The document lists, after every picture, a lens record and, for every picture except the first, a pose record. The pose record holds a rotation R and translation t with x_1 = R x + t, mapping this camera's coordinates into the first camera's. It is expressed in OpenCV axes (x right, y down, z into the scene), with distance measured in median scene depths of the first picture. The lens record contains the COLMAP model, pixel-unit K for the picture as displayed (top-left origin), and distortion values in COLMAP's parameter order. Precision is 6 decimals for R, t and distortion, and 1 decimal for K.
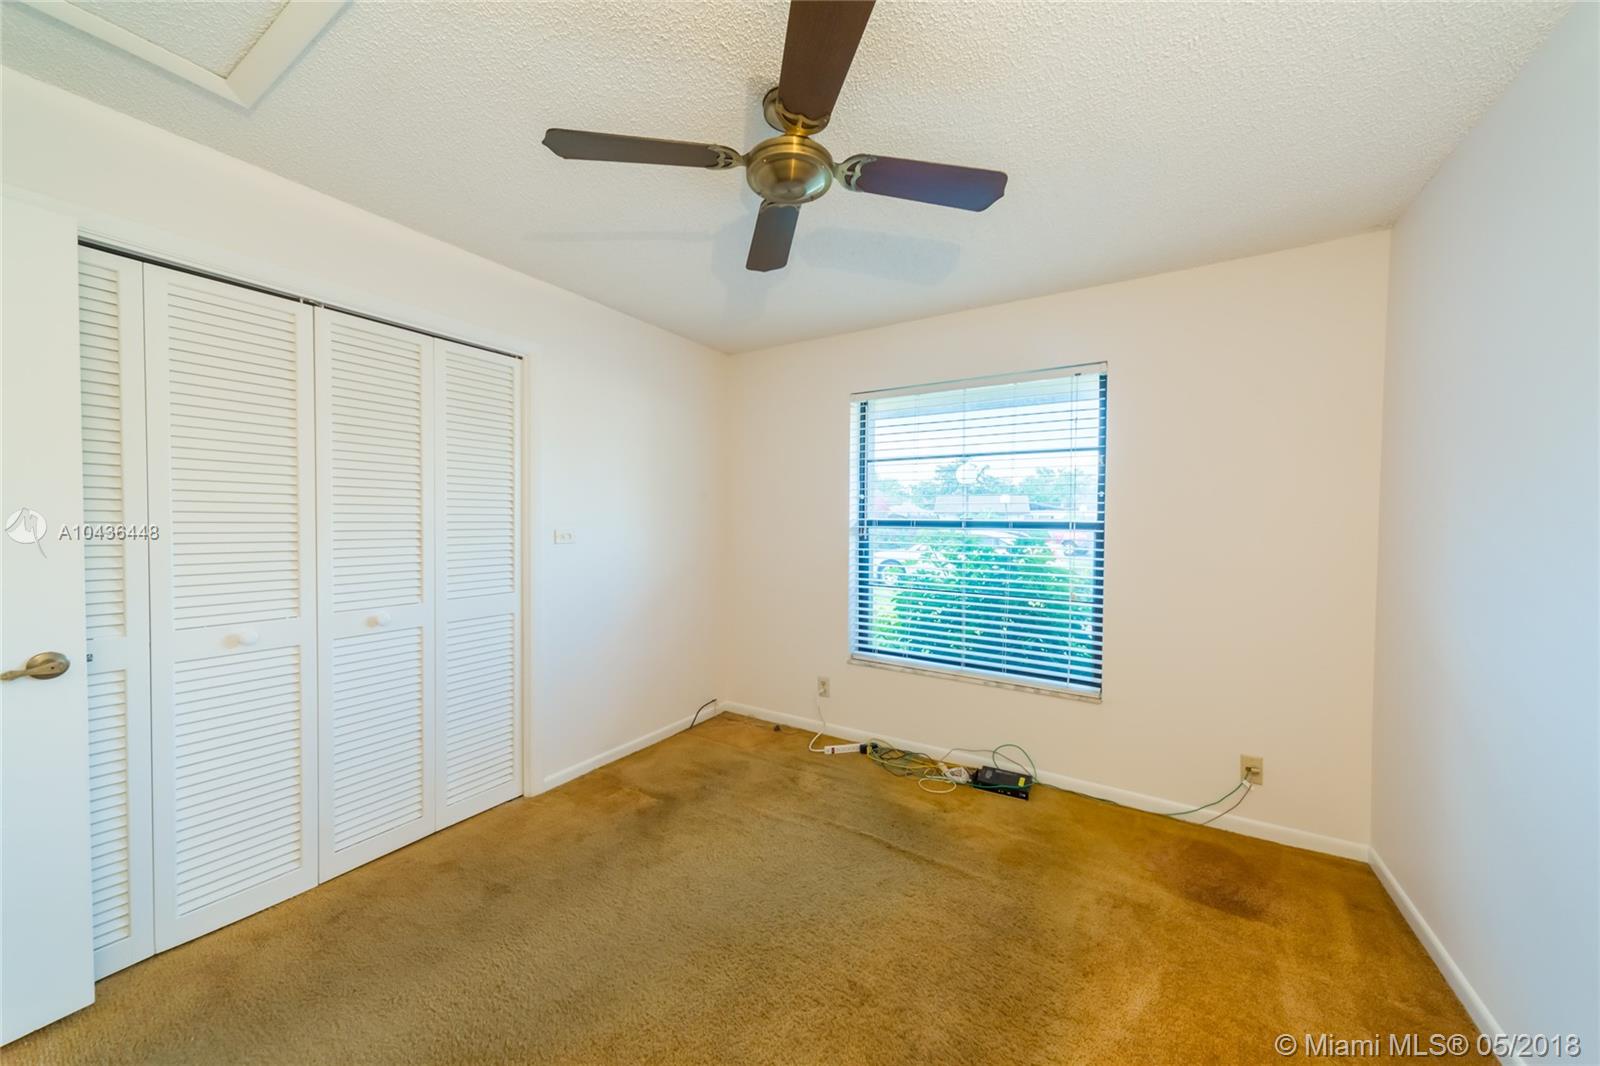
lens RADIAL K [[558.5, 0, 801.4], [0, 558.5, 531.1], [0, 0, 1]] dist [0.006922, -0.000800]
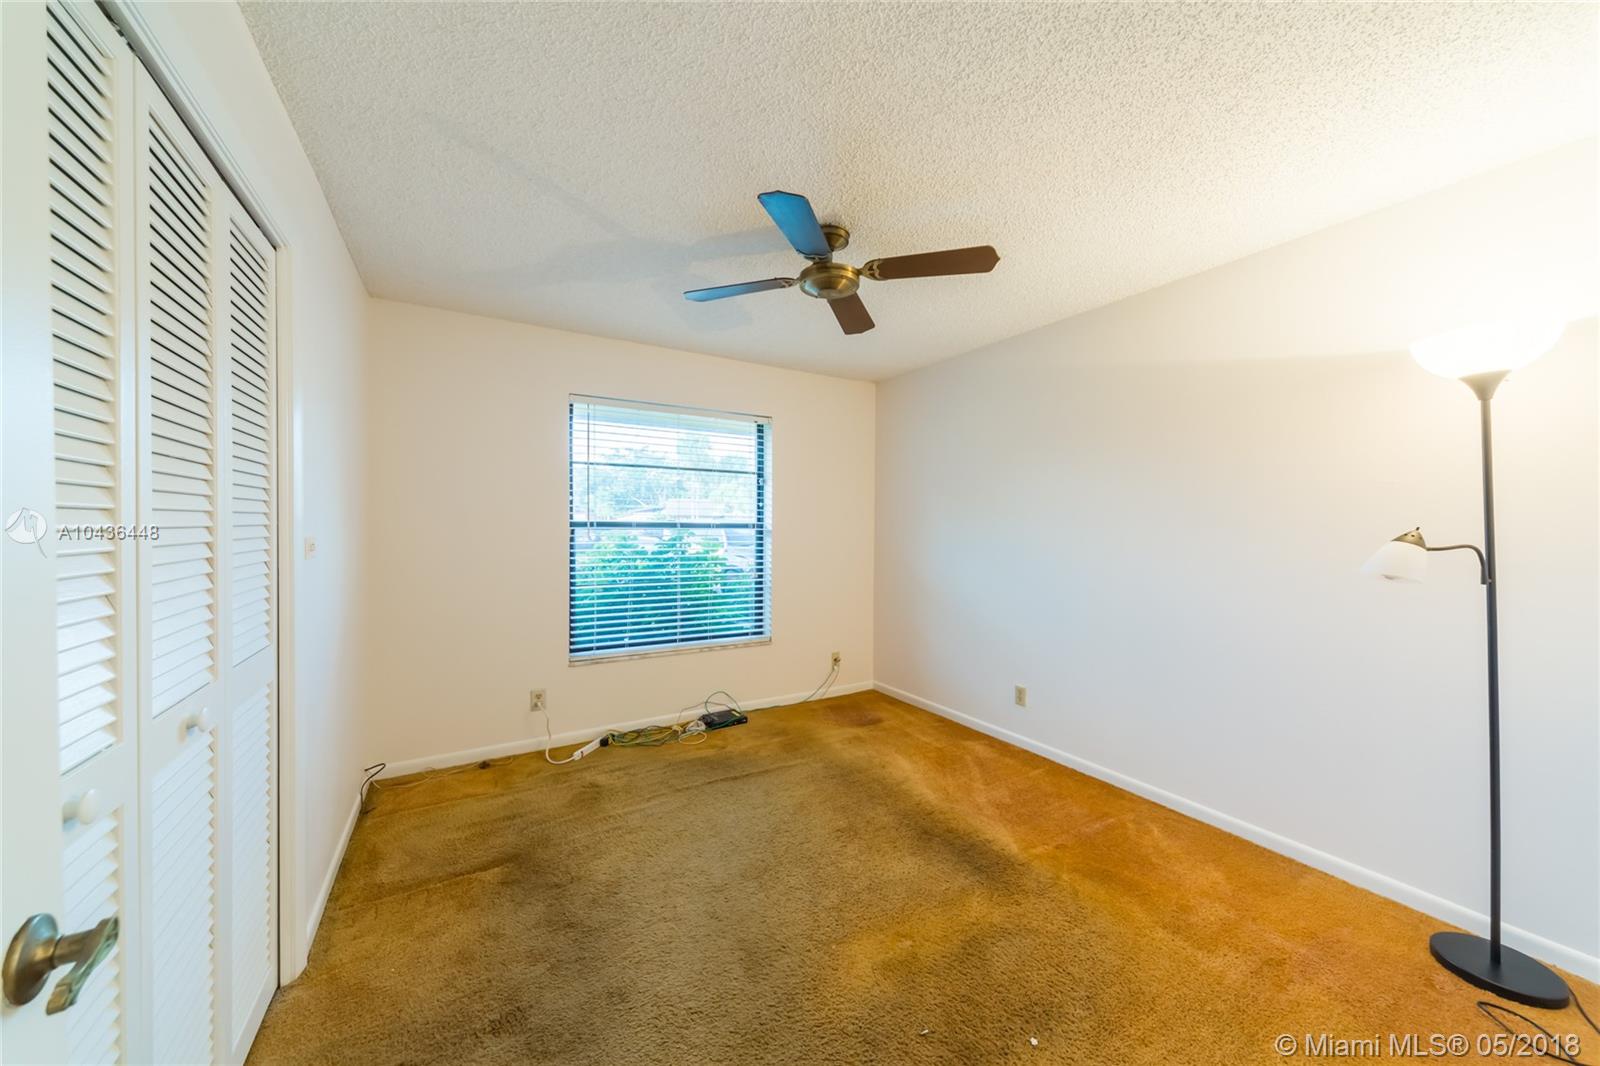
lens RADIAL K [[558.5, 0, 803.5], [0, 558.5, 528.4], [0, 0, 1]] dist [0.006922, -0.000800]
pose [[0.462762, -0.009451, 0.886432, -0.711558], [0.012922, 0.999909, 0.003916, -0.006845], [-0.886389, 0.009643, 0.462842, 0.211919]]
